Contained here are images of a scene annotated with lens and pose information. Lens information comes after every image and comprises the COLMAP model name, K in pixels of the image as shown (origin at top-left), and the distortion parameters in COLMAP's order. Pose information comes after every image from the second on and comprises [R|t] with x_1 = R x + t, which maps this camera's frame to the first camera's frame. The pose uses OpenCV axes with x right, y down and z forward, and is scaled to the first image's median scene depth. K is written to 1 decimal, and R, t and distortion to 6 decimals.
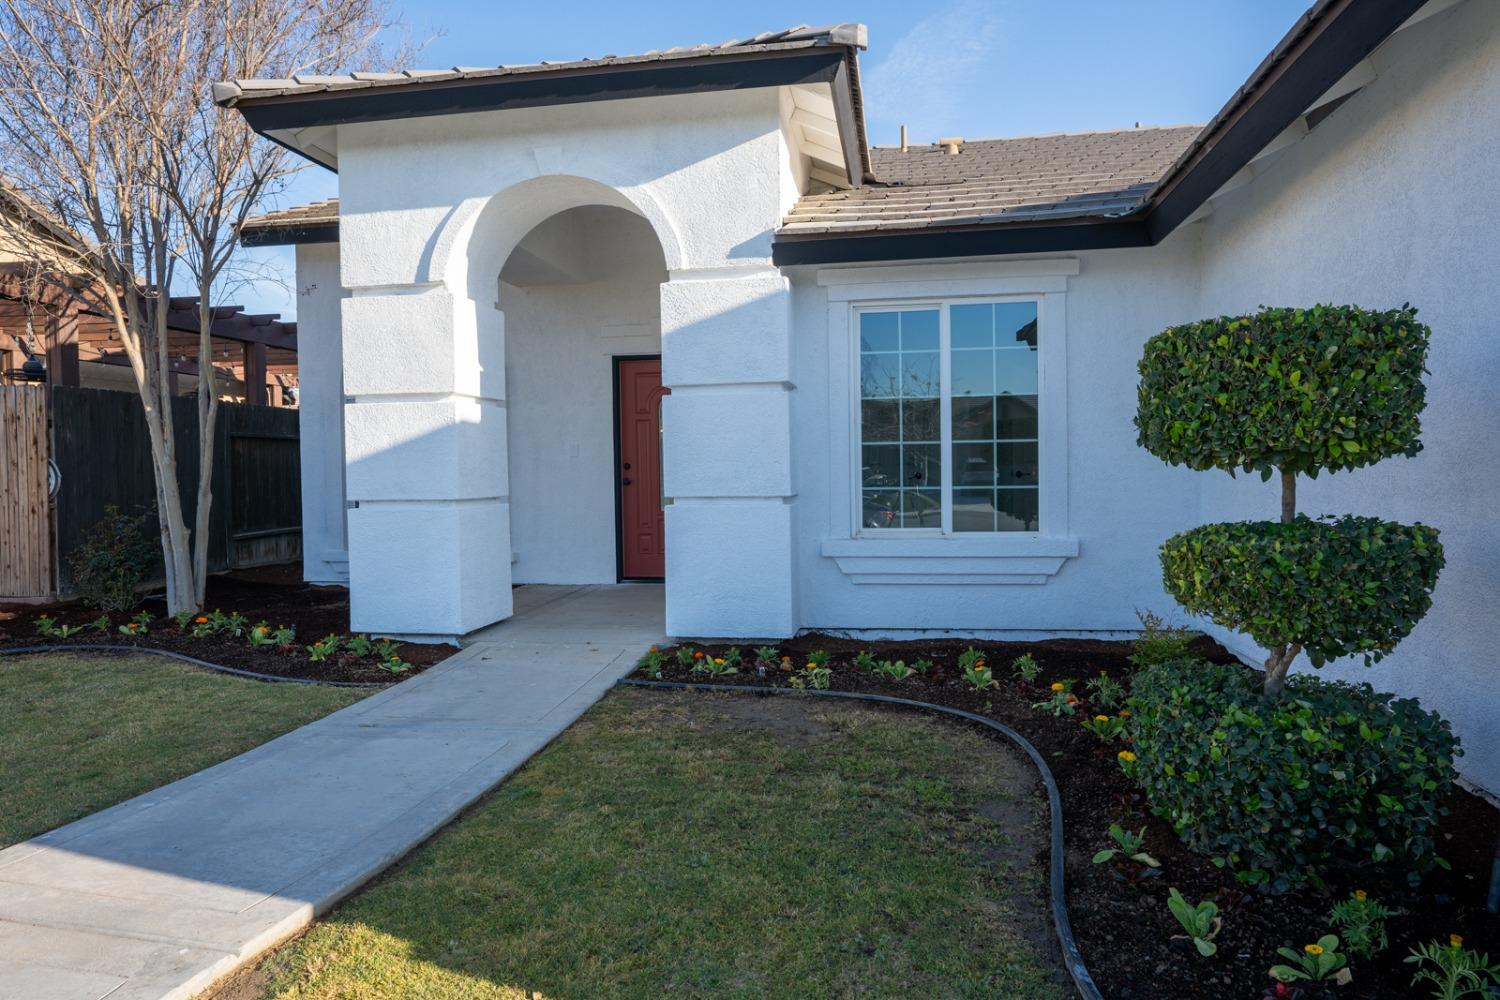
lens RADIAL K [[935.4, 0, 750.0], [0, 935.4, 500.0], [0, 0, 1]] dist [0.002134, 0.000938]
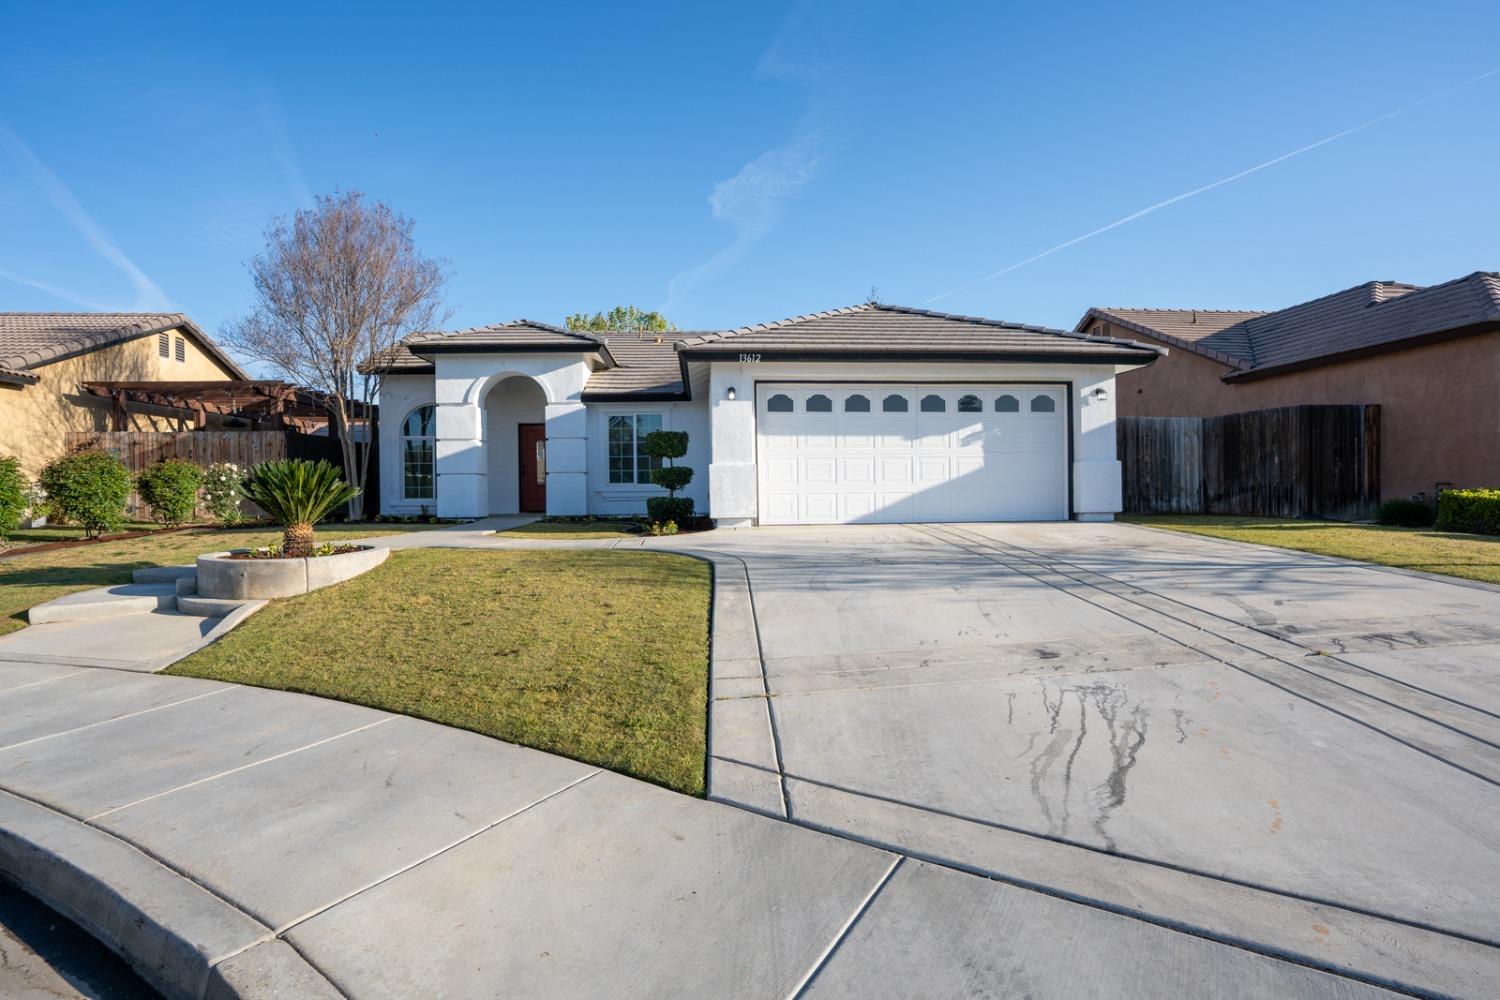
lens RADIAL K [[741.6, 0, 750.0], [0, 741.6, 500.0], [0, 0, 1]] dist [-0.039070, 0.000551]
pose [[0.972574, 0.001435, 0.232588, -0.001120], [0.003872, 0.999743, -0.022356, 0.147060], [-0.232560, 0.022644, 0.972318, -1.582811]]
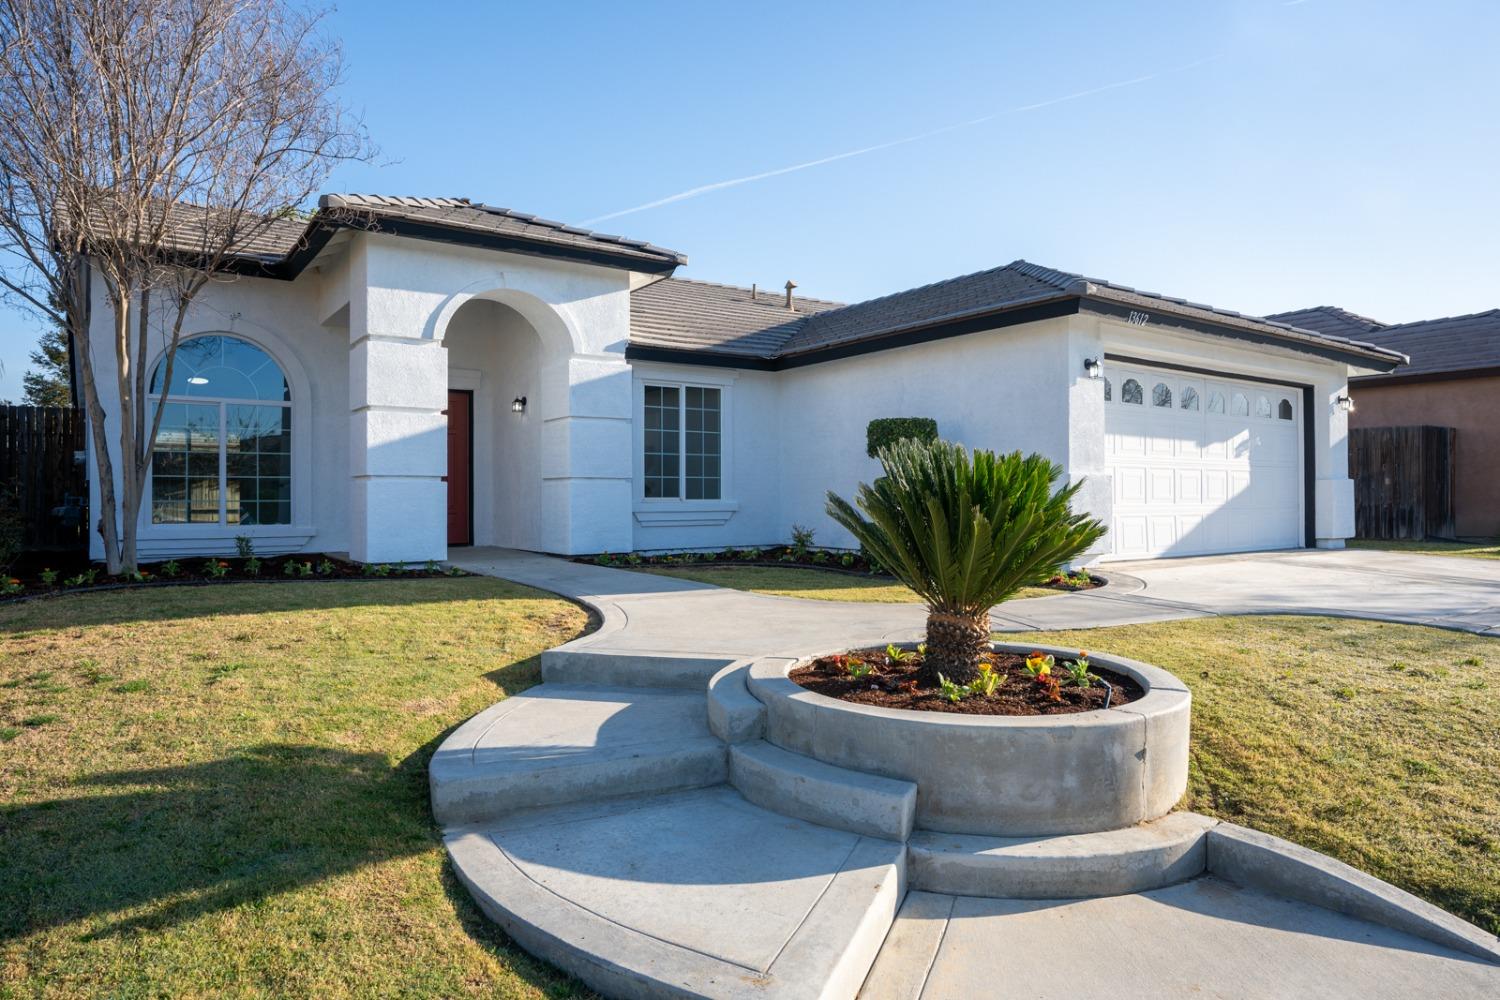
lens RADIAL K [[922.3, 0, 750.0], [0, 922.3, 500.0], [0, 0, 1]] dist [-0.006869, -0.001232]
pose [[0.706399, 0.012648, 0.707701, -1.069218], [0.016382, 0.999280, -0.034211, 0.103291], [-0.707624, 0.035761, 0.705684, -0.479749]]
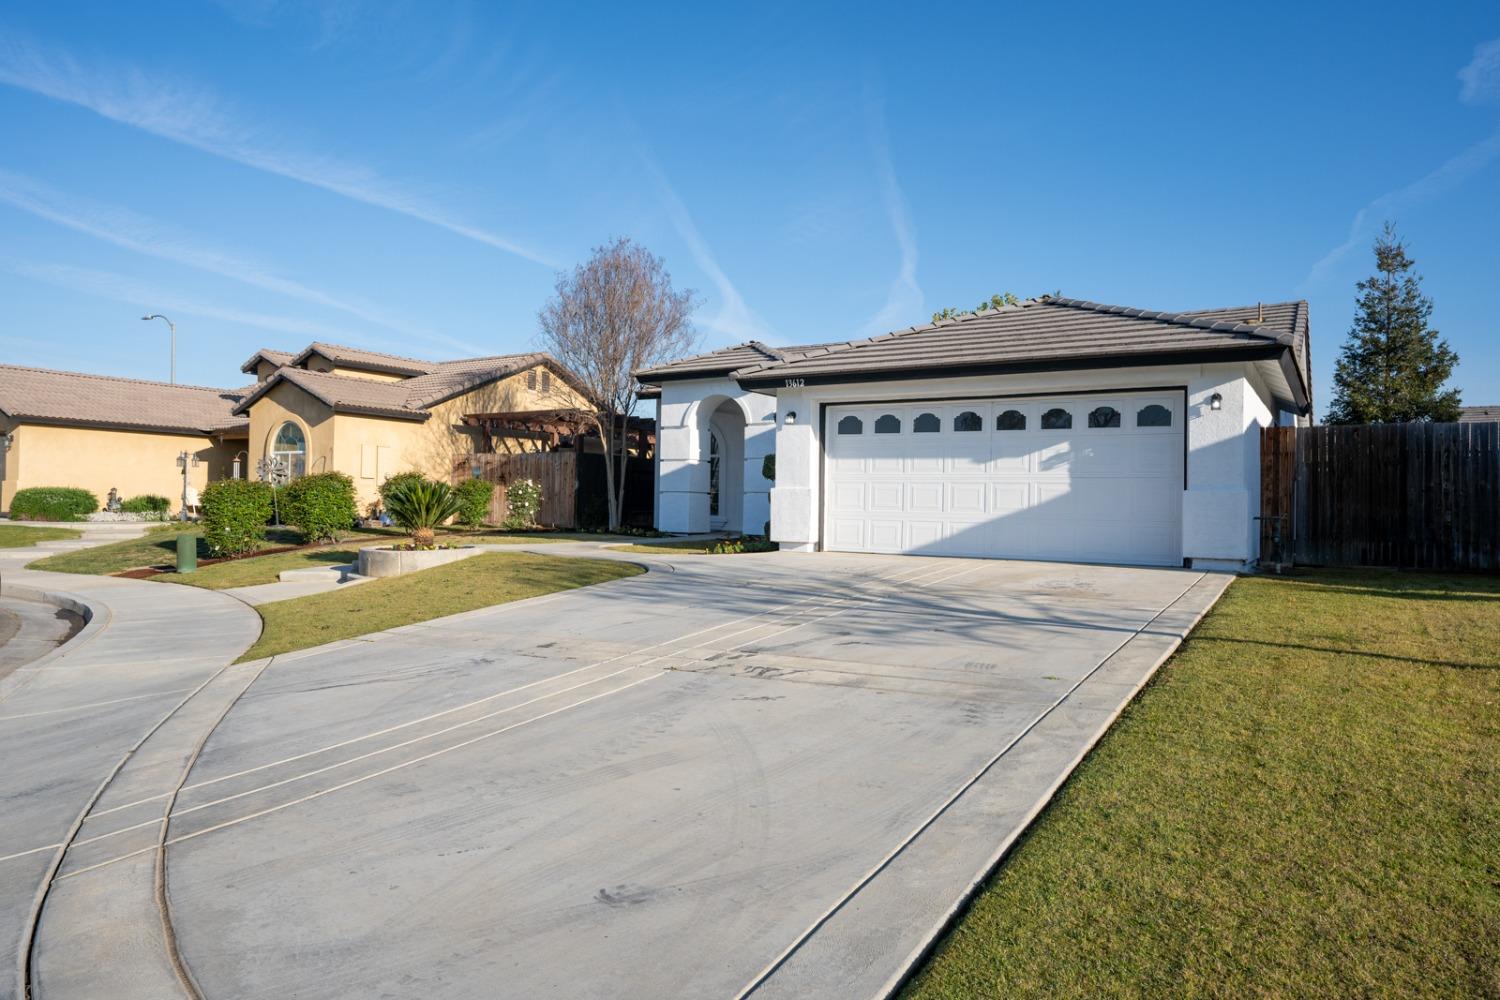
lens RADIAL K [[922.3, 0, 750.0], [0, 922.3, 500.0], [0, 0, 1]] dist [-0.006869, -0.001232]
pose [[0.920889, 0.029806, -0.388685, 1.172167], [-0.045155, 0.998517, -0.030413, 0.121025], [0.387202, 0.045558, 0.920869, -1.935693]]
